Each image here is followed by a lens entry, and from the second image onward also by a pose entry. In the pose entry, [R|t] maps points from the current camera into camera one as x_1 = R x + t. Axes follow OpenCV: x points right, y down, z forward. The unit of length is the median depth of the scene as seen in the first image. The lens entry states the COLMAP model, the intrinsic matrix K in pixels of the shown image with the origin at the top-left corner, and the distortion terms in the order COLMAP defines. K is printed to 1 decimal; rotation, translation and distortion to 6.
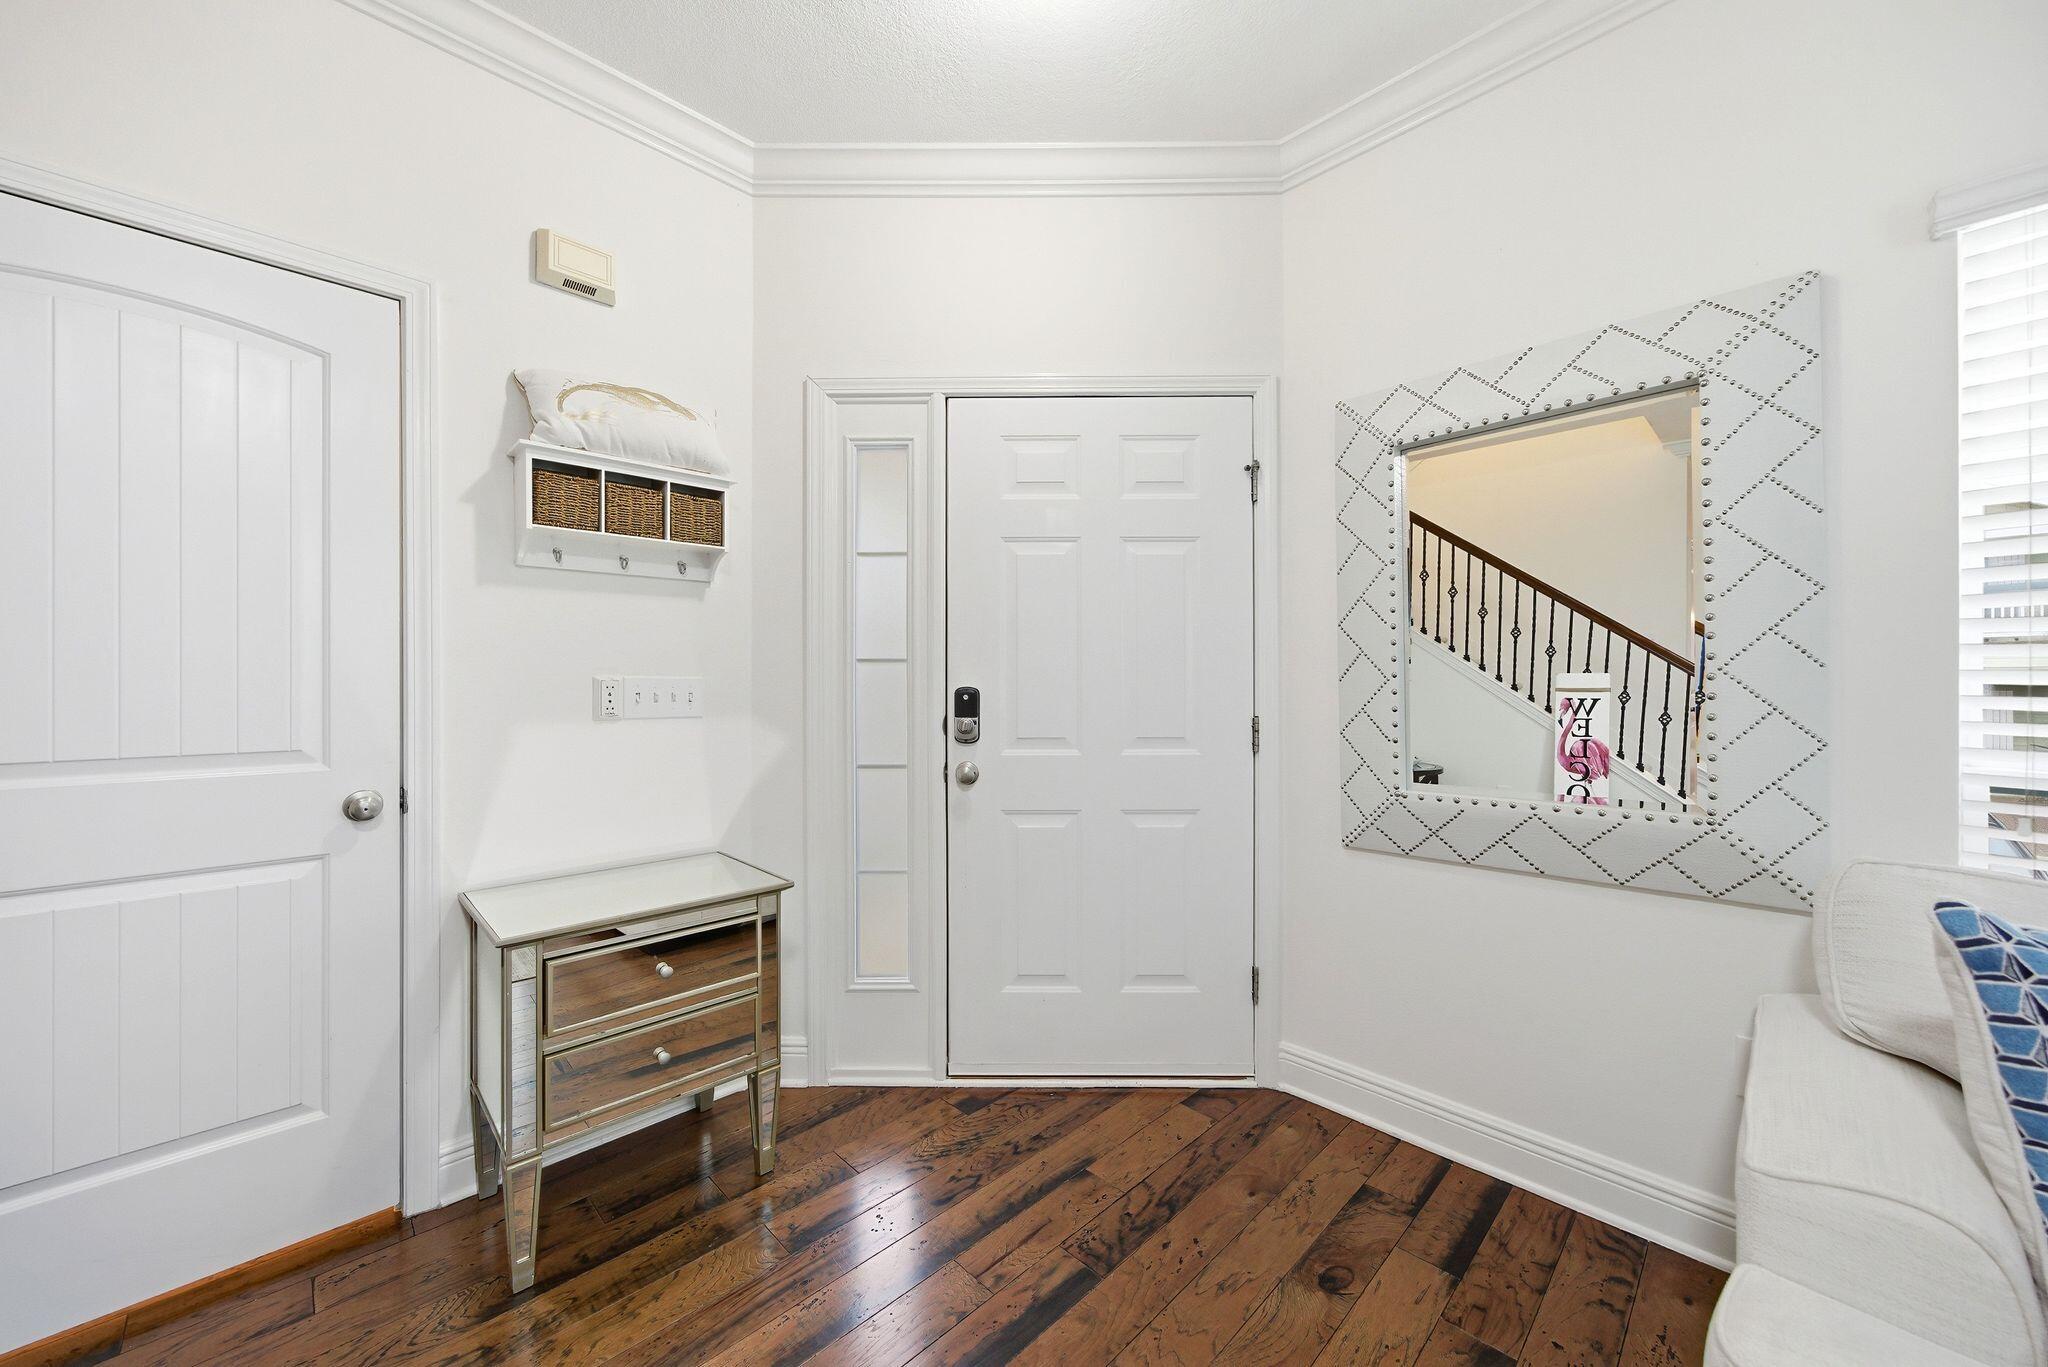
lens RADIAL K [[756.7, 0, 1016.1], [0, 756.7, 678.7], [0, 0, 1]] dist [0.000680, -0.000050]
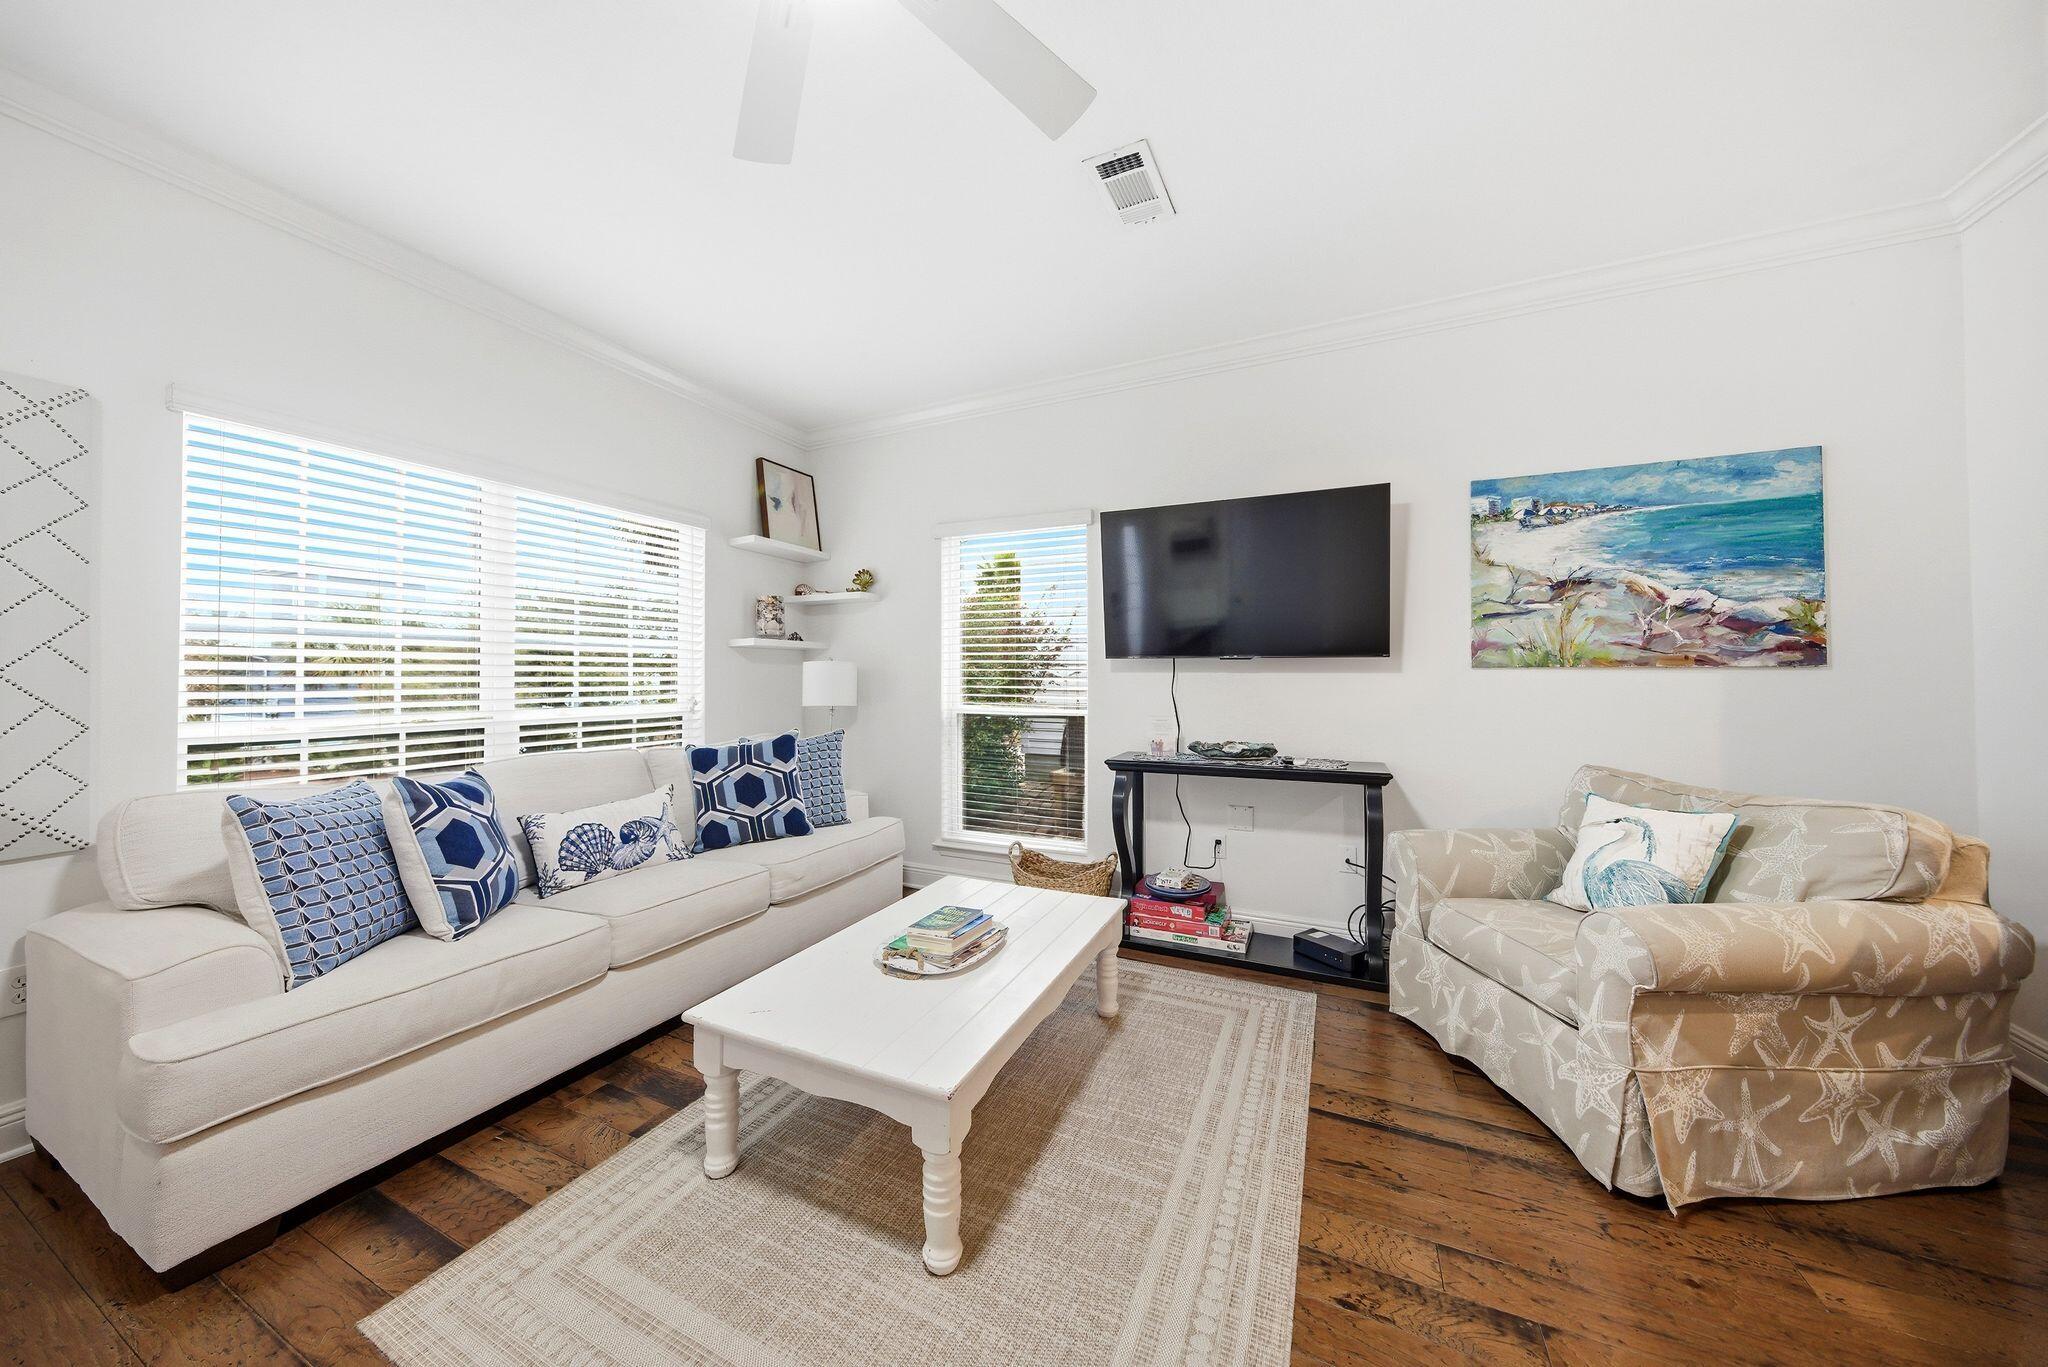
lens RADIAL K [[653.6, 0, 1022.0], [0, 653.6, 670.0], [0, 0, 1]] dist [0.001347, -0.000018]
pose [[-0.342995, 0.011571, 0.939266, -0.485029], [-0.000192, 0.999923, -0.012388, -0.004482], [-0.939337, -0.004430, -0.342967, -0.154156]]
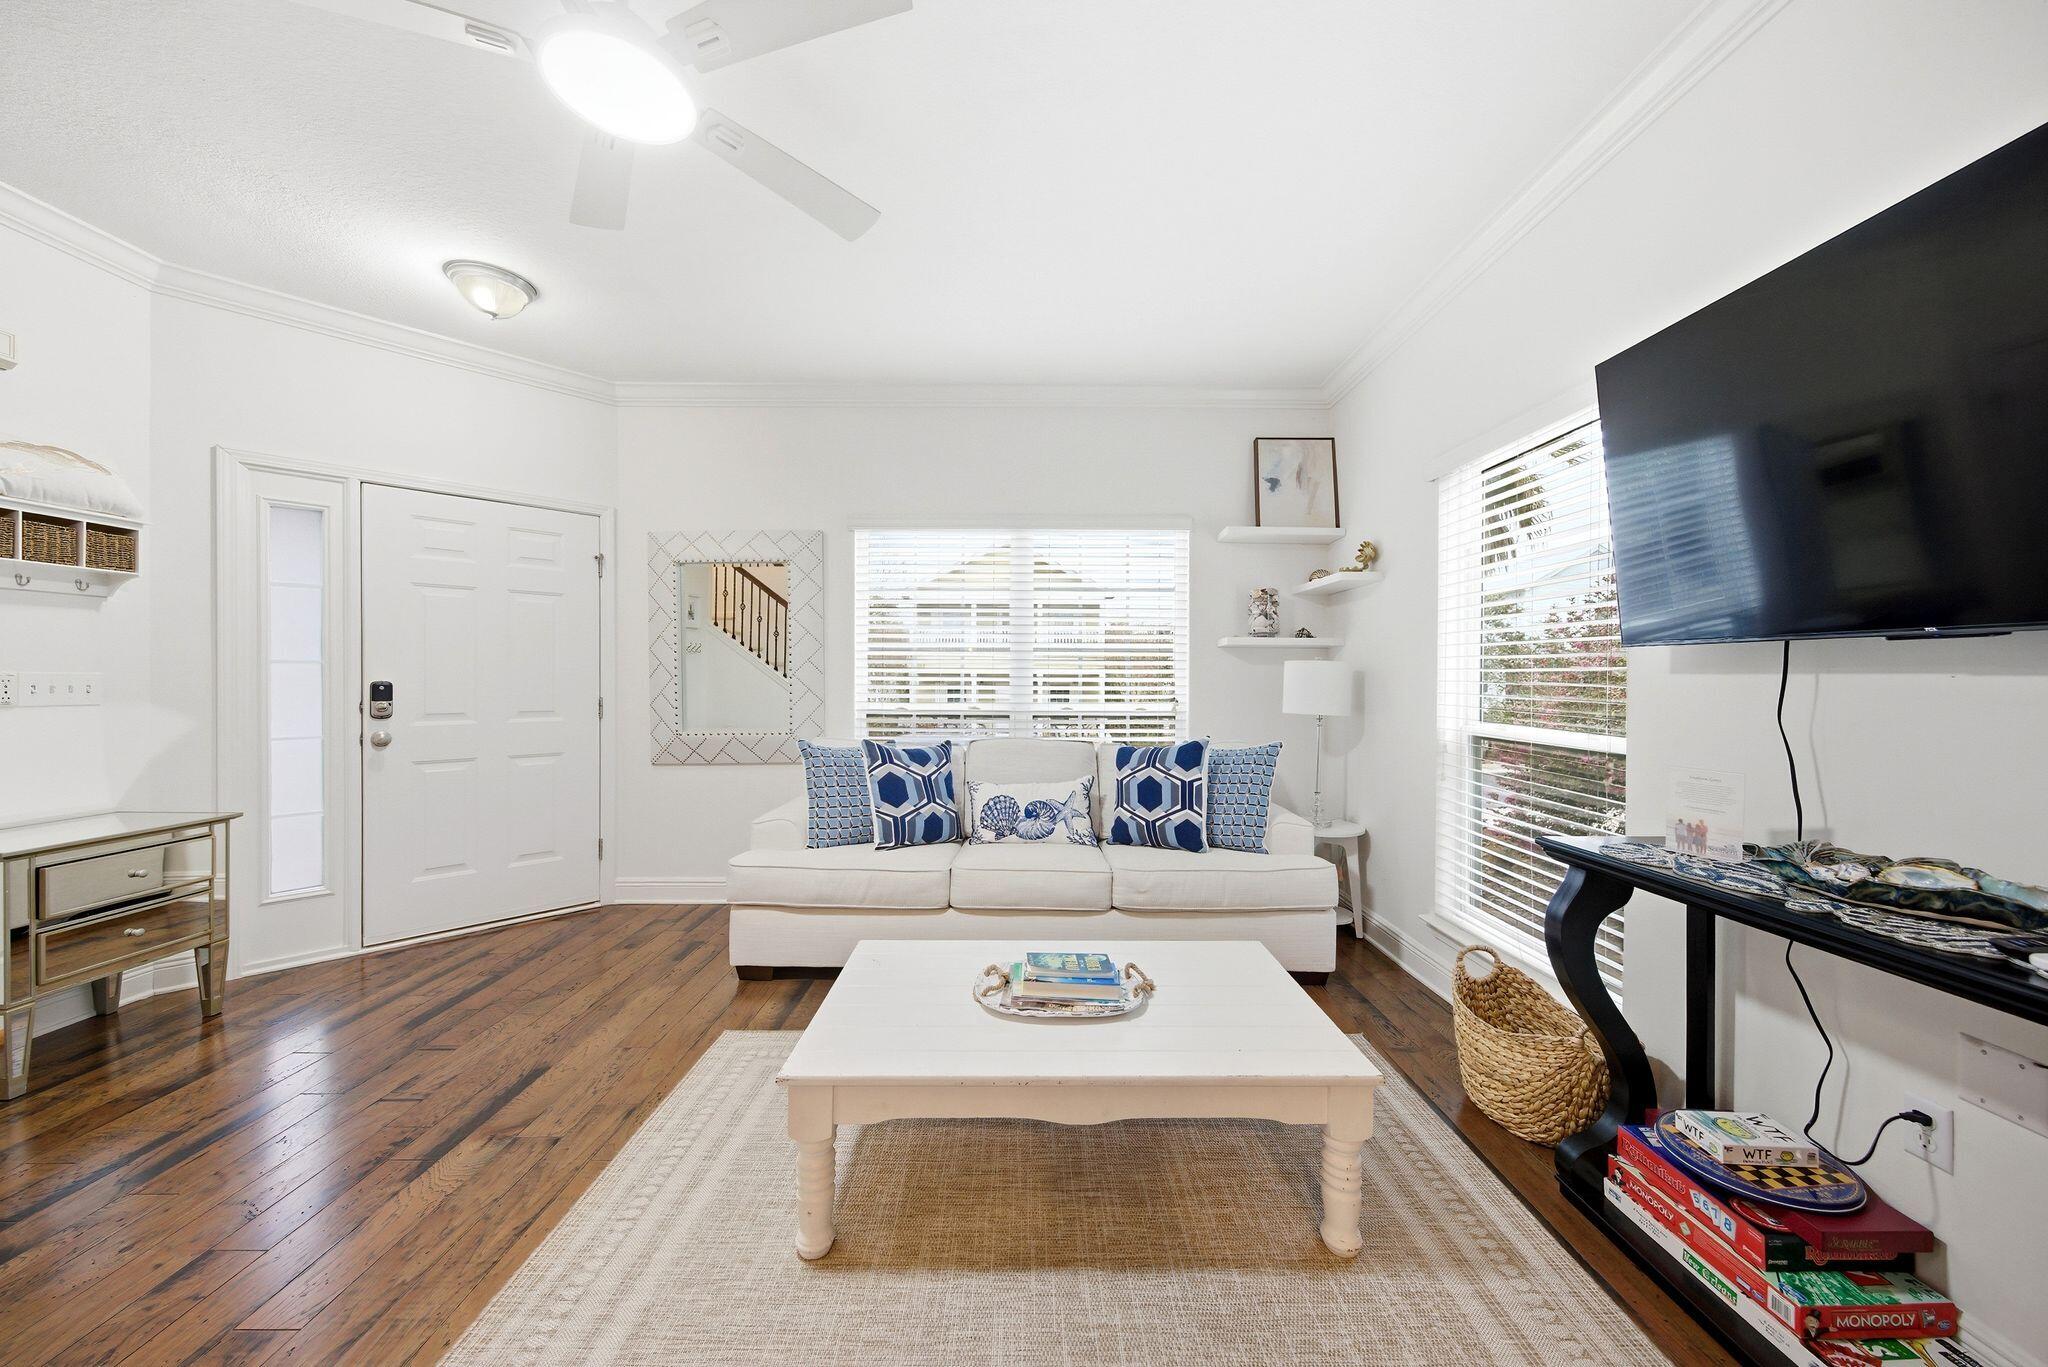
lens RADIAL K [[701.4, 0, 1024.0], [0, 701.4, 683.5], [0, 0, 1]] dist [0.000290, 0.000039]
pose [[0.689414, -0.001336, 0.724366, -0.212362], [-0.008477, 0.999915, 0.009912, -0.009184], [-0.724318, -0.012974, 0.689344, -0.946830]]
